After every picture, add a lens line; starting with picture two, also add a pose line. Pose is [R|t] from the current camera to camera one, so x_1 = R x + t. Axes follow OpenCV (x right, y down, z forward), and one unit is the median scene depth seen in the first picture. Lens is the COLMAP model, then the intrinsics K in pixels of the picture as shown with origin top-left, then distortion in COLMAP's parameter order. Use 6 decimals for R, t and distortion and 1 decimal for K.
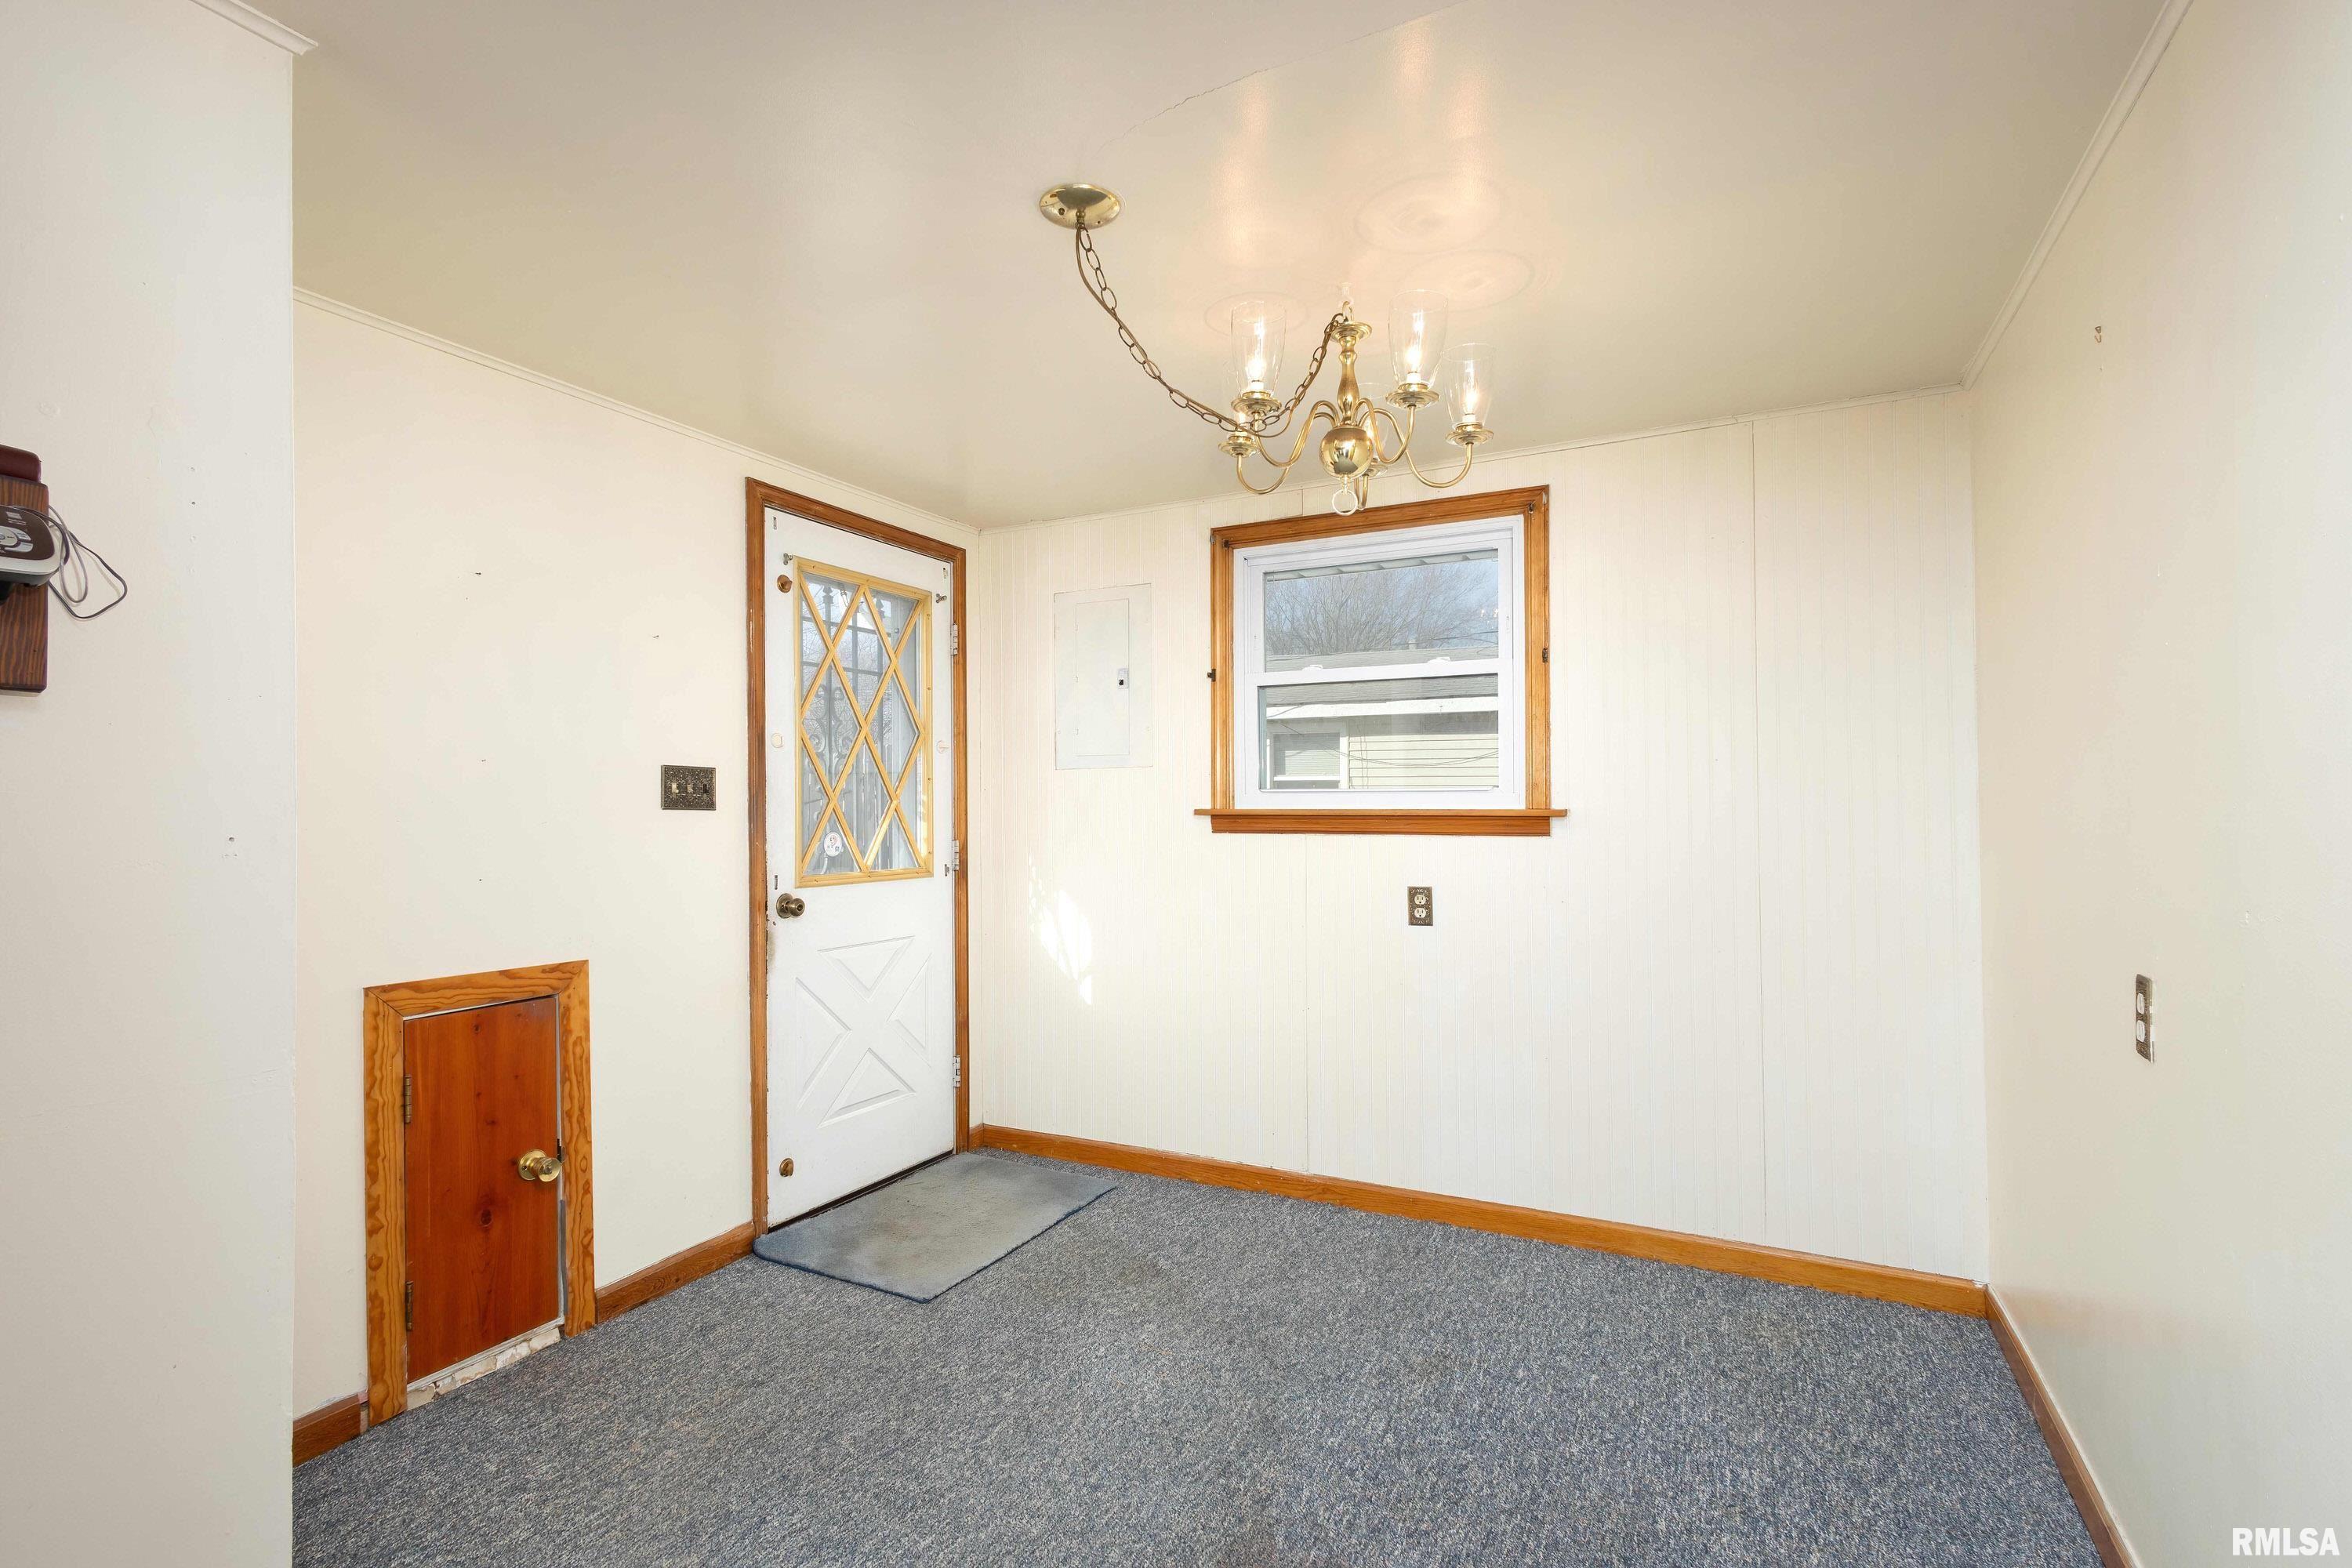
lens RADIAL K [[1114.5, 0, 1178.9], [0, 1114.5, 799.1], [0, 0, 1]] dist [0.011996, -0.001362]
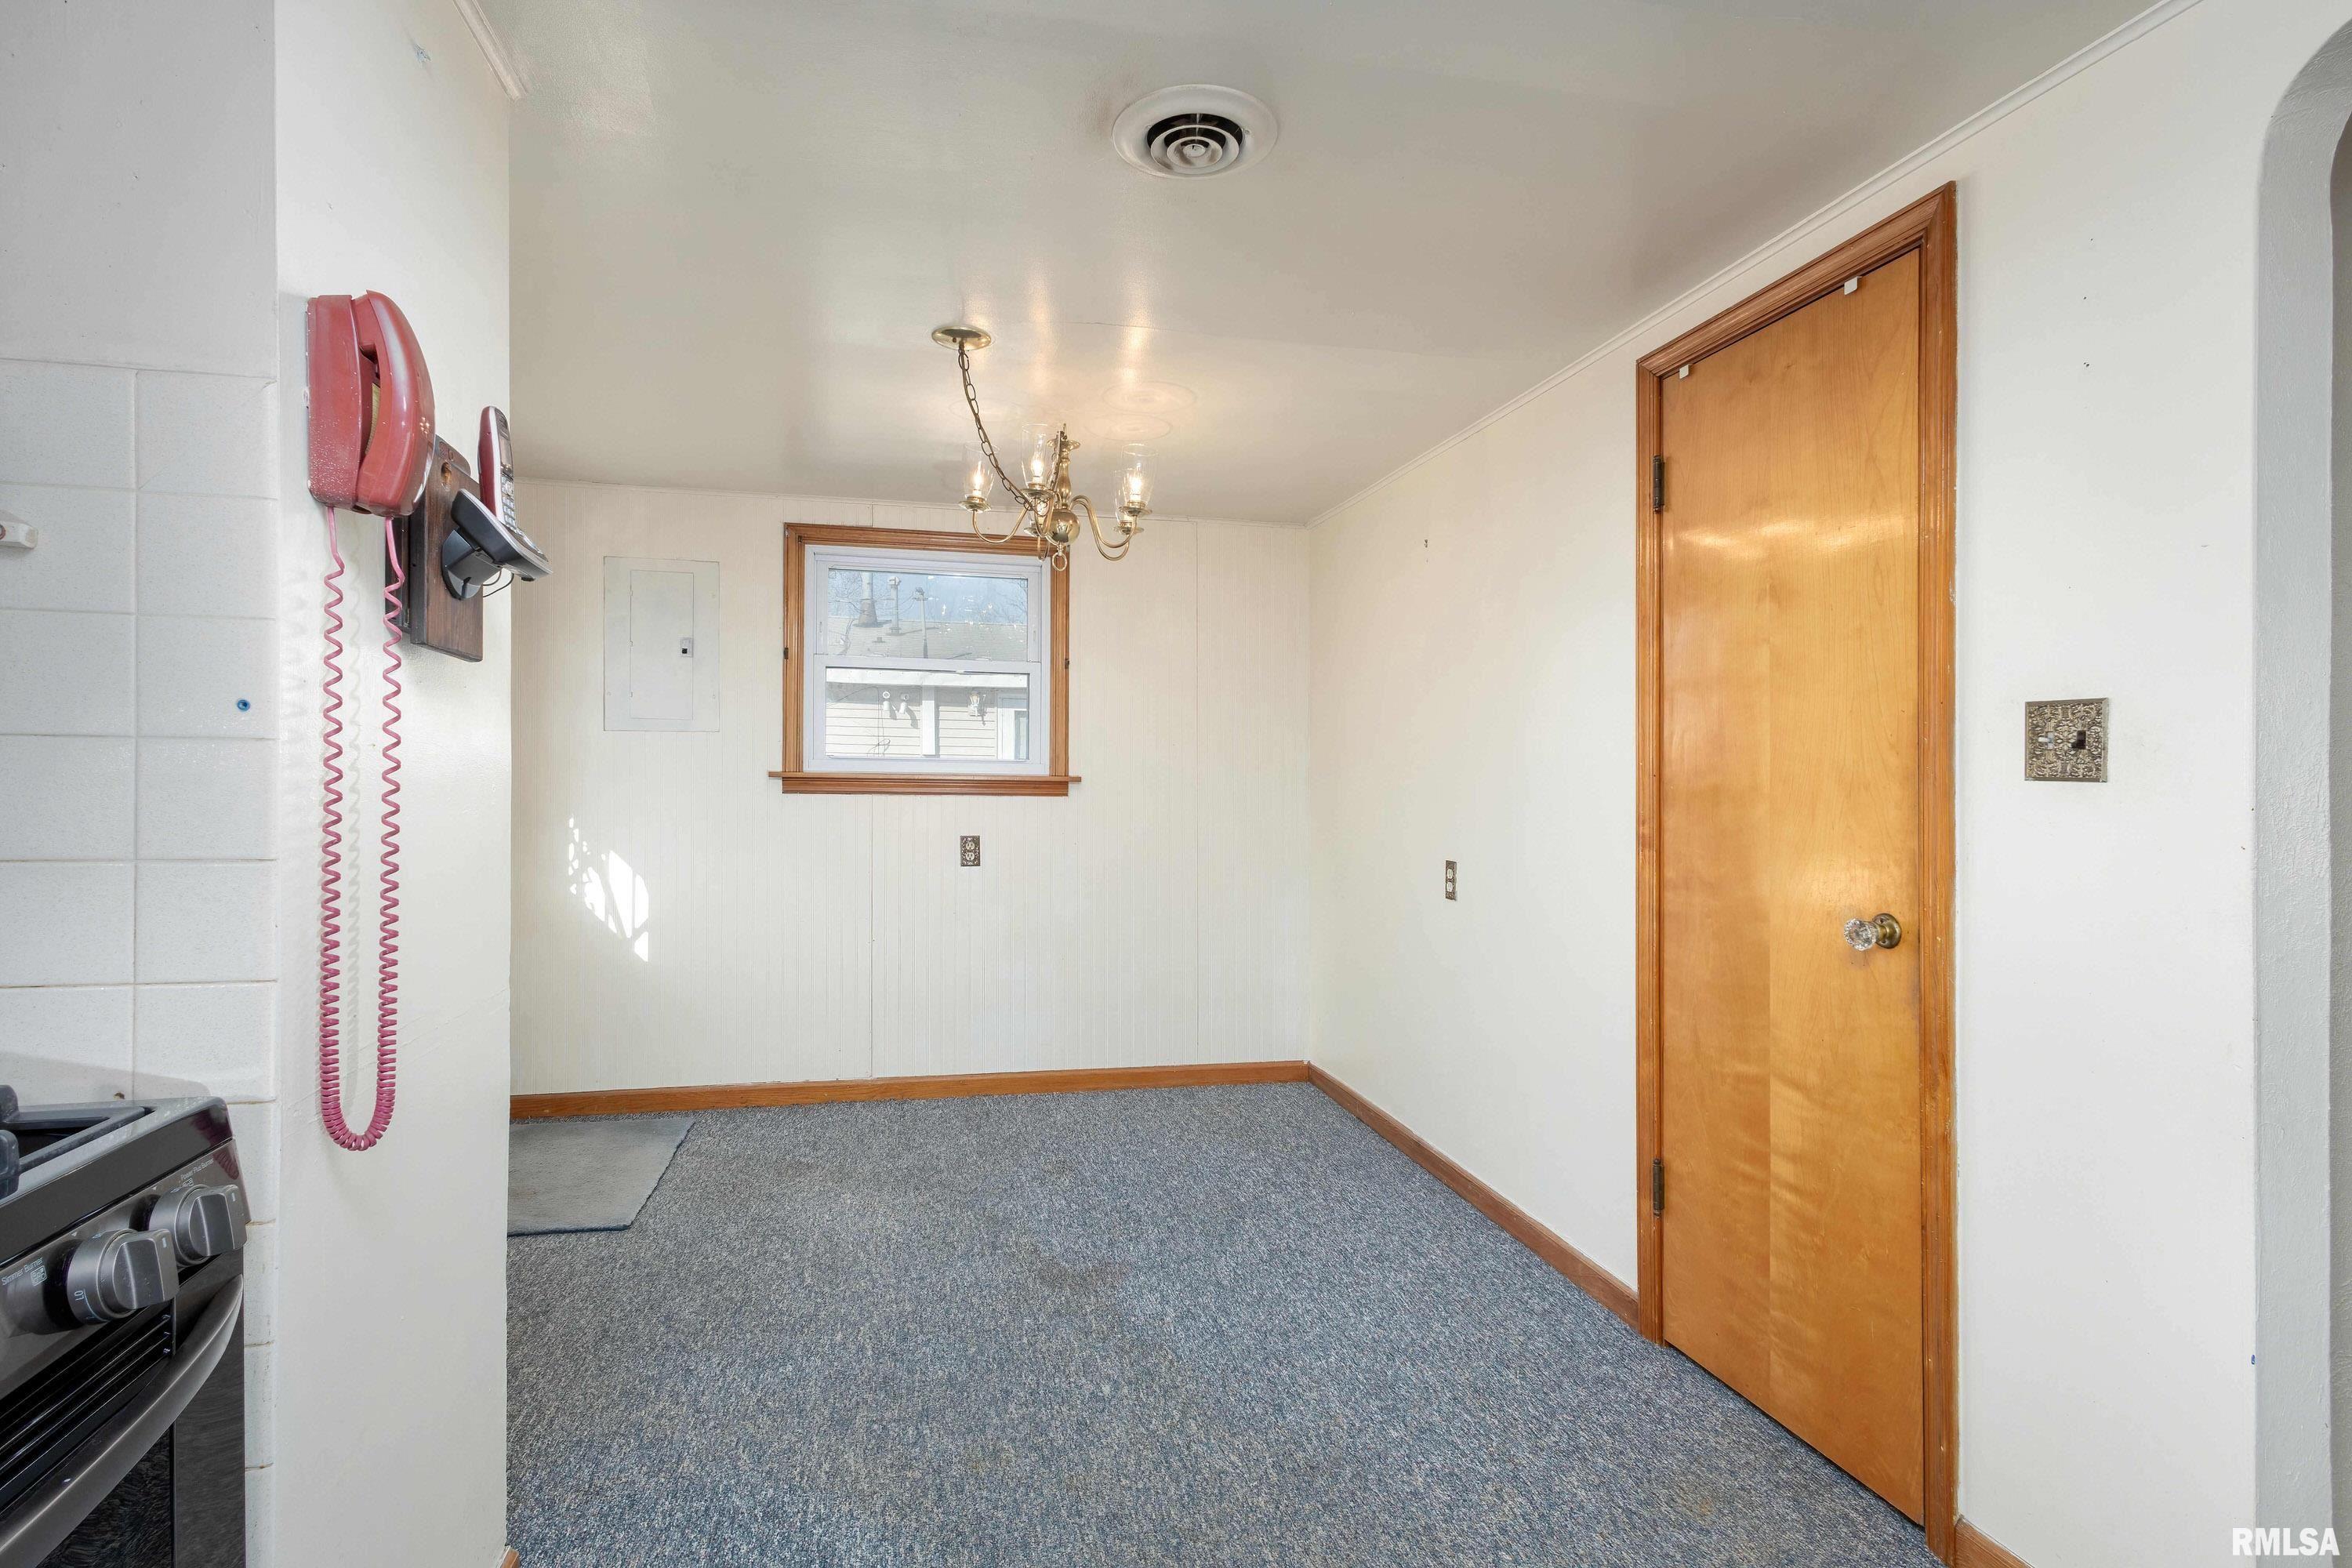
lens RADIAL K [[1114.5, 0, 1173.9], [0, 1114.5, 775.1], [0, 0, 1]] dist [0.011996, -0.001362]
pose [[0.774891, 0.010156, 0.632013, -0.424216], [-0.016792, 0.999849, 0.004522, -0.000558], [-0.631871, -0.014117, 0.774945, -0.137067]]
